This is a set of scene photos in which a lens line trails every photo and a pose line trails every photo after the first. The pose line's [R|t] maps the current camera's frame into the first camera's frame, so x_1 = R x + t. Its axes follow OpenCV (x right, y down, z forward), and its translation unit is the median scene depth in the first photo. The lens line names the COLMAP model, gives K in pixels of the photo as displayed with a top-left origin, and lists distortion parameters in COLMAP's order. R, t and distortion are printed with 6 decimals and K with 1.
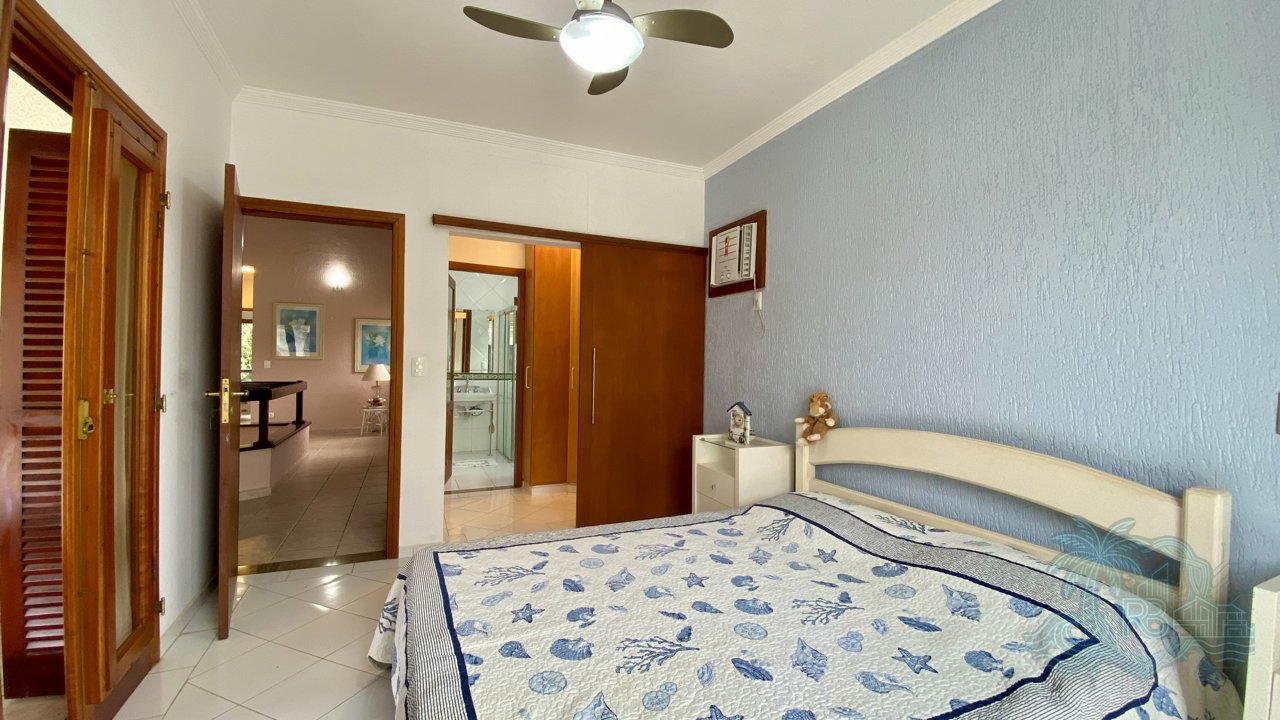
lens RADIAL K [[514.2, 0, 635.7], [0, 514.2, 361.7], [0, 0, 1]] dist [0.048154, -0.039796]
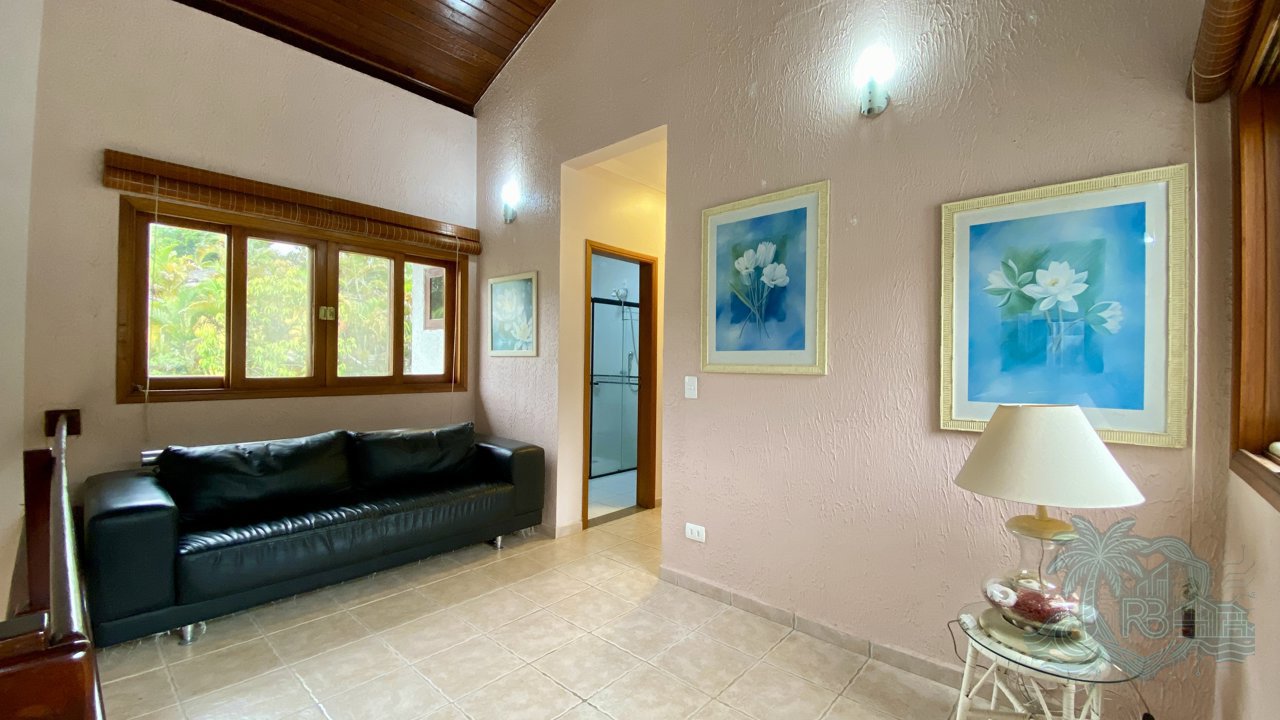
lens RADIAL K [[514.2, 0, 635.7], [0, 514.2, 361.7], [0, 0, 1]] dist [0.048154, -0.039796]
pose [[0.412368, -0.009091, -0.910972, -0.387023], [0.001092, 0.999954, -0.009485, -0.008669], [0.911017, 0.002917, 0.412359, 0.788645]]
